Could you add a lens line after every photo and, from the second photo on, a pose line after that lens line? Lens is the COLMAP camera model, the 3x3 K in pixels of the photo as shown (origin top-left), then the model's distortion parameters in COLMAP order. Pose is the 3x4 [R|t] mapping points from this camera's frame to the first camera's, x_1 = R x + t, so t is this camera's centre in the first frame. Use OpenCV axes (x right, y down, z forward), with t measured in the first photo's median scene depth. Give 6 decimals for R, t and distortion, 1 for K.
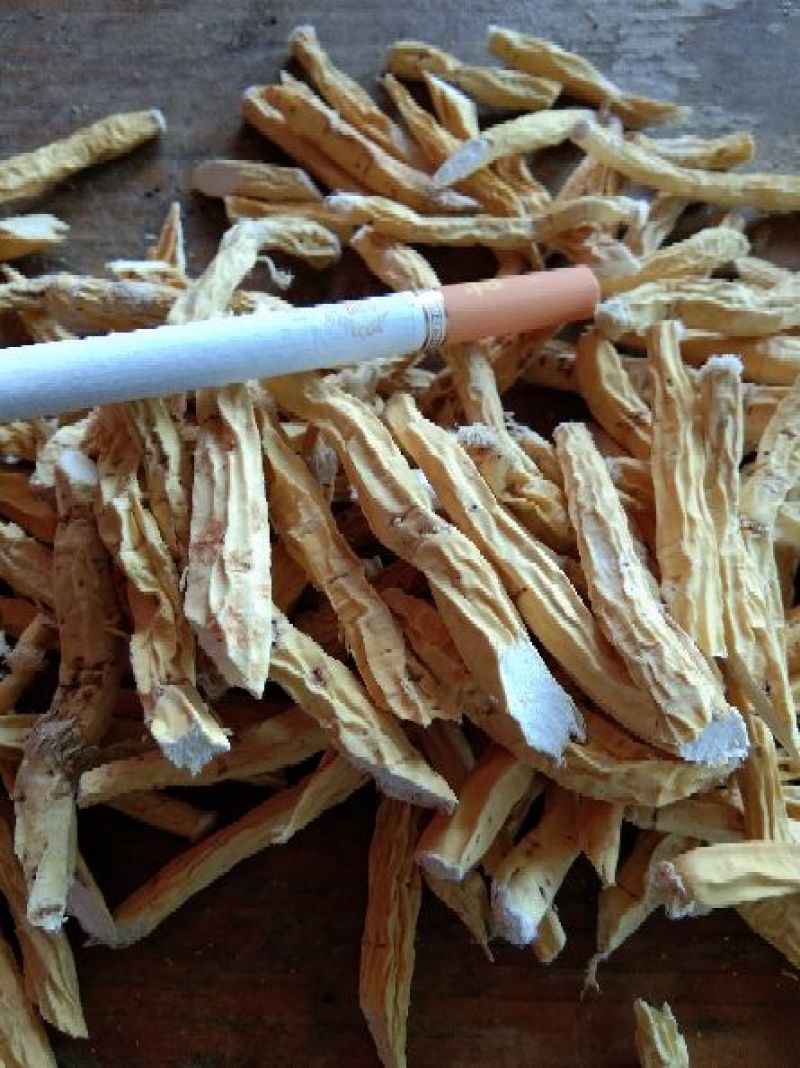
lens RADIAL K [[912.3, 0, 403.3], [0, 912.3, 499.7], [0, 0, 1]] dist [0.011997, -0.087285]
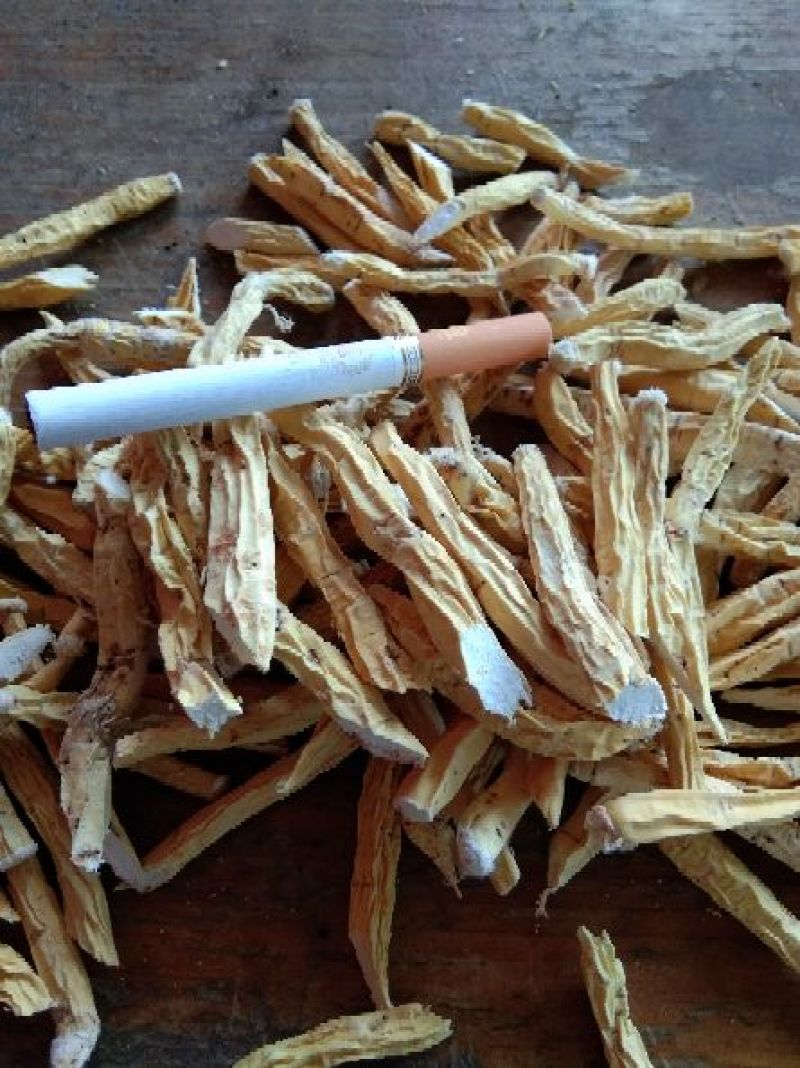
lens RADIAL K [[932.2, 0, 404.4], [0, 932.2, 482.1], [0, 0, 1]] dist [0.058959, -0.172275]
pose [[0.999982, -0.005469, -0.002423, 0.027896], [0.005365, 0.999156, -0.040731, 0.012771], [0.002644, 0.040717, 0.999167, -0.226021]]
